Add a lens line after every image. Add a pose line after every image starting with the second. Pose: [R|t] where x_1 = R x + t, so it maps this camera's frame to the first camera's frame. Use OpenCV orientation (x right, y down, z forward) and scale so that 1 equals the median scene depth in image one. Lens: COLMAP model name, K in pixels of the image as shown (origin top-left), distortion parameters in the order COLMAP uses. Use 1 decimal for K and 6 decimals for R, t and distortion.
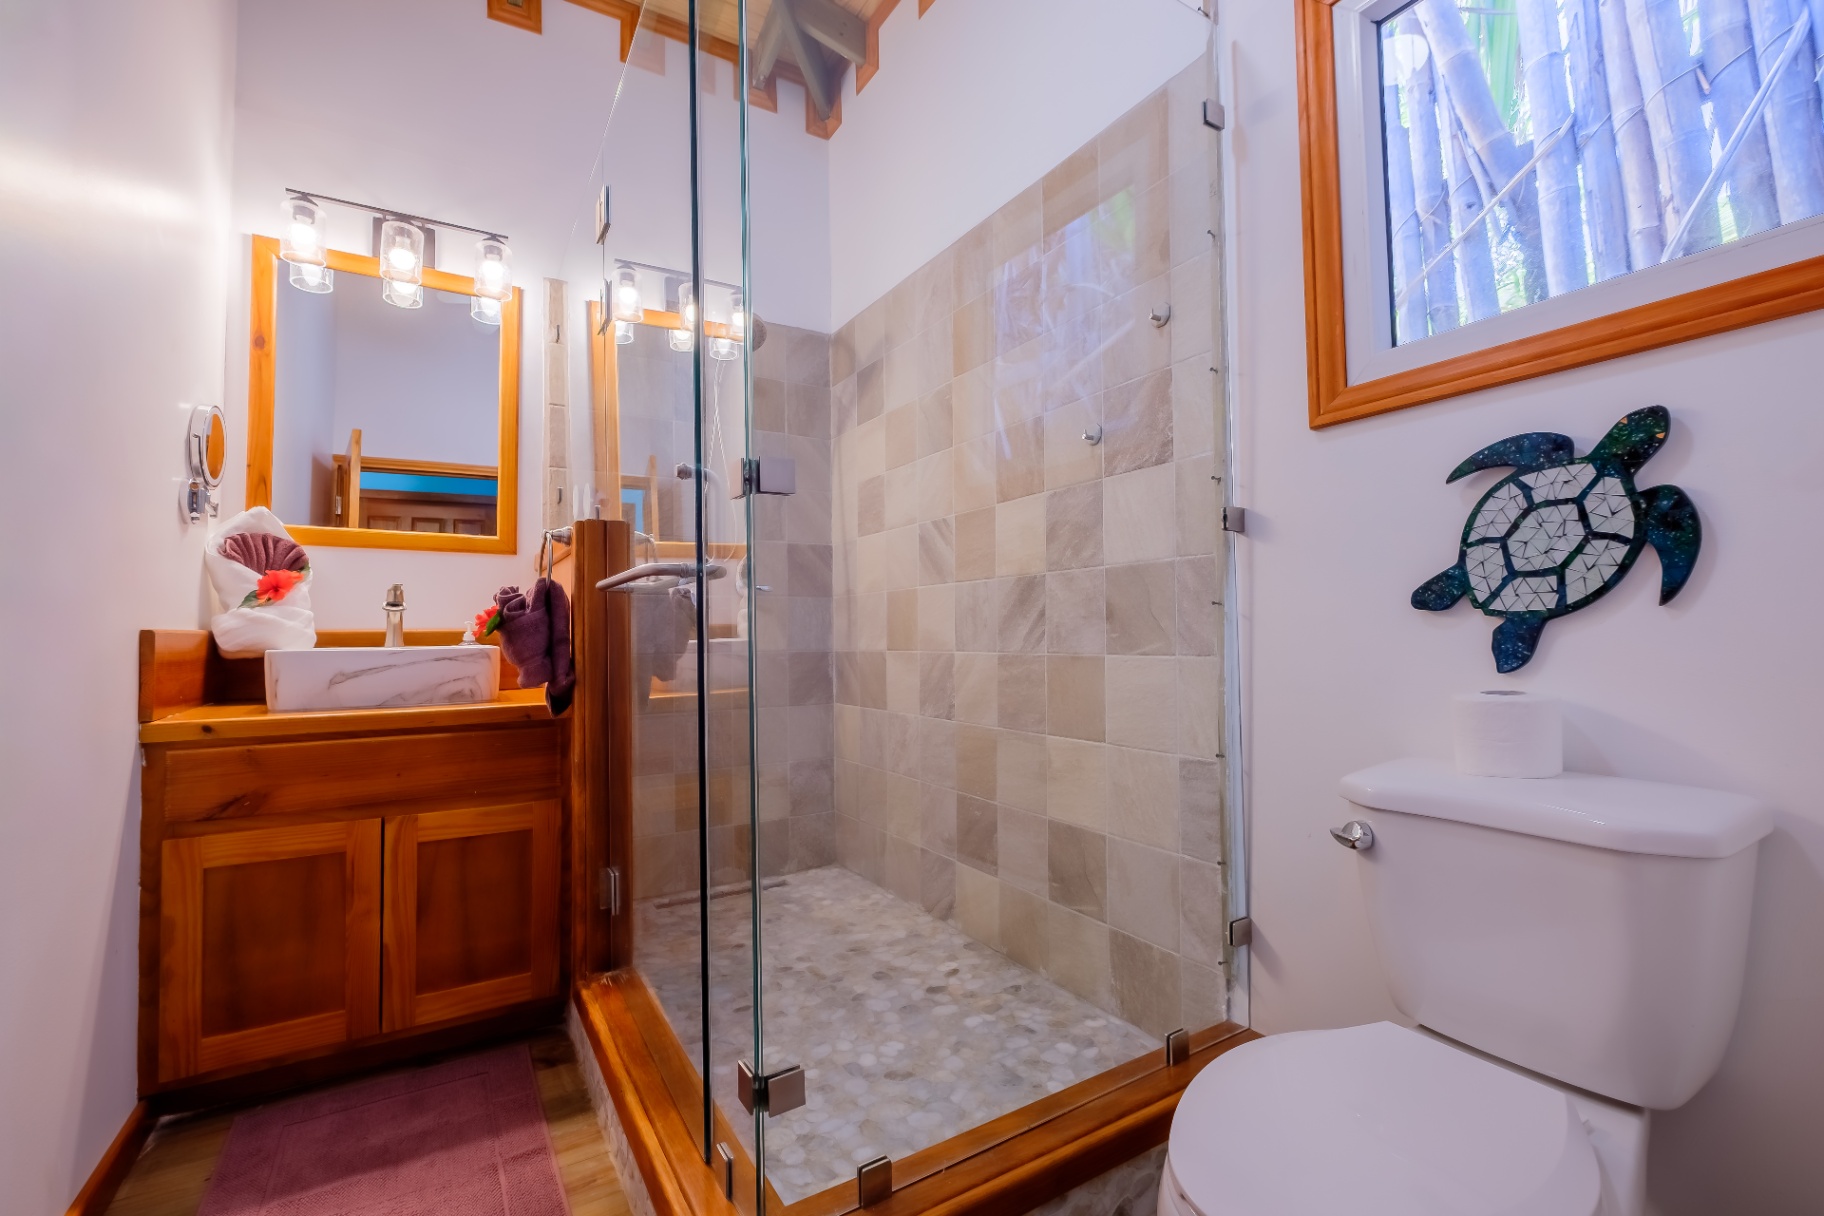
lens RADIAL K [[789.5, 0, 910.3], [0, 789.5, 609.8], [0, 0, 1]] dist [-0.004693, -0.001189]
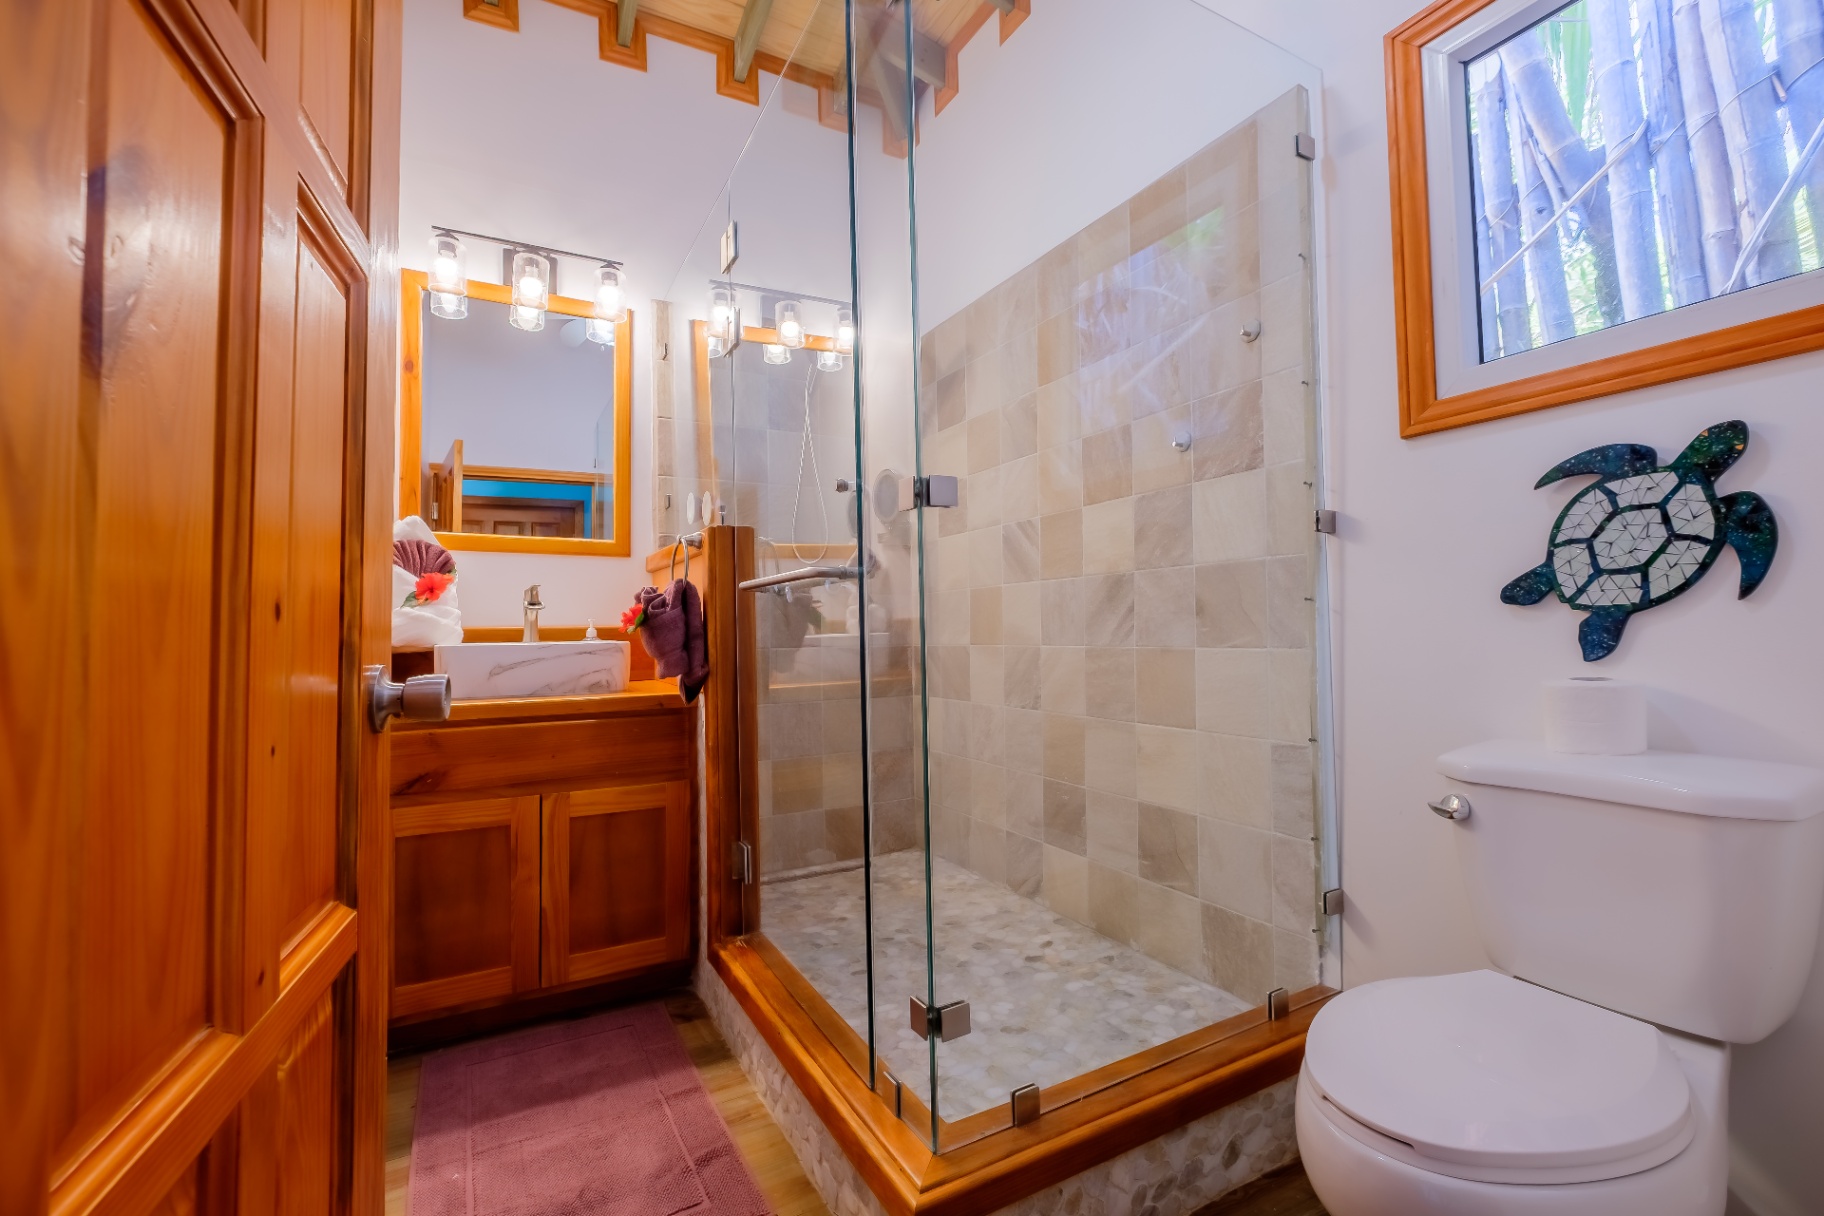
lens RADIAL K [[789.5, 0, 910.3], [0, 789.5, 609.8], [0, 0, 1]] dist [-0.004693, -0.001189]
pose [[0.998974, -0.004299, -0.045075, -0.094023], [0.004511, 0.999979, 0.004606, -0.001171], [0.045054, -0.004805, 0.998973, -0.090643]]
